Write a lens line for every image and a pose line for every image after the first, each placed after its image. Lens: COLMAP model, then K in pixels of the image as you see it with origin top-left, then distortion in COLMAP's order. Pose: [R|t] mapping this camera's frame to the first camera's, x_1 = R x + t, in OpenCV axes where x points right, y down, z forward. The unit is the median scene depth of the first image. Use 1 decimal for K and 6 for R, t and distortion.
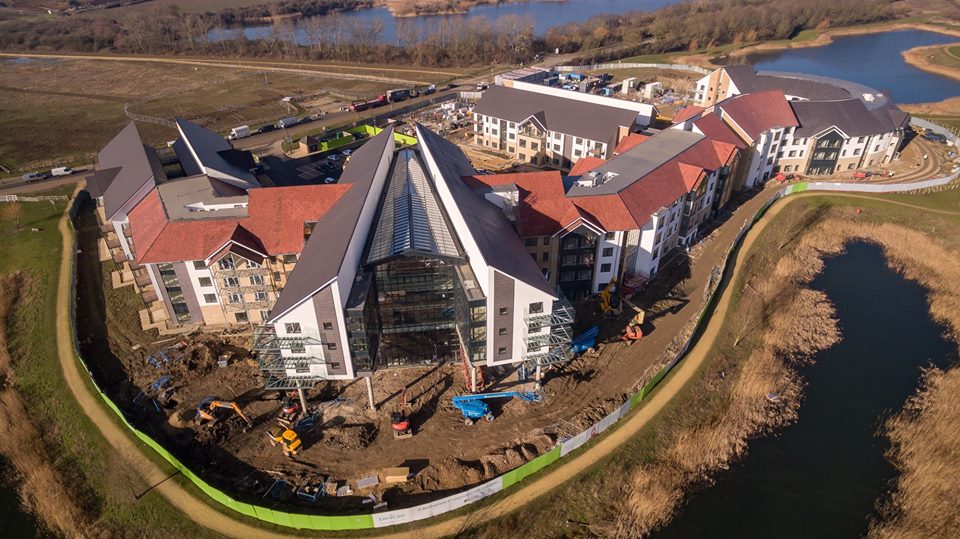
lens RADIAL K [[577.5, 0, 481.7], [0, 577.5, 266.8], [0, 0, 1]] dist [0.001750, 0.002944]
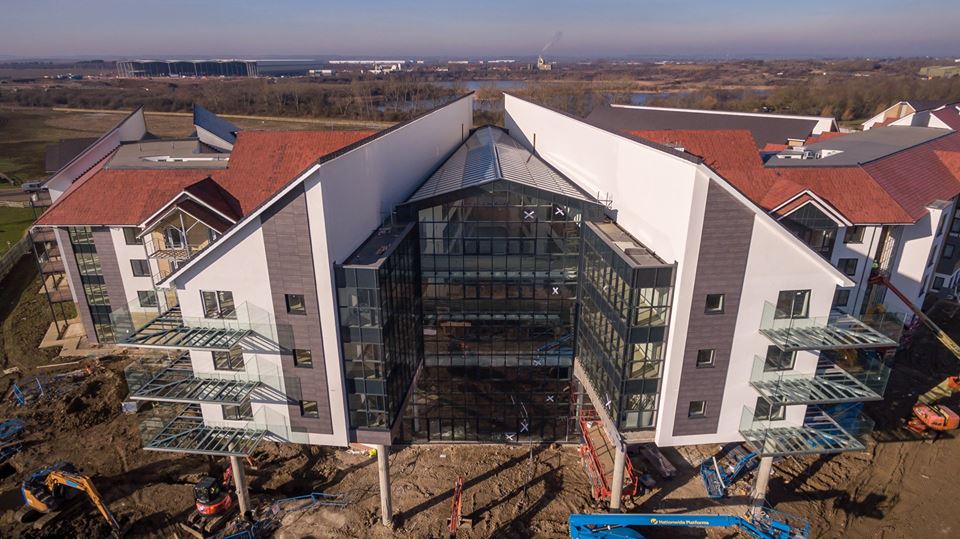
lens RADIAL K [[577.5, 0, 474.5], [0, 577.5, 271.0], [0, 0, 1]] dist [0.001750, 0.002944]
pose [[0.990377, 0.048585, -0.129591, -0.072551], [-0.073106, 0.978712, -0.191778, 0.133987], [0.117515, 0.199406, 0.972845, 0.531574]]
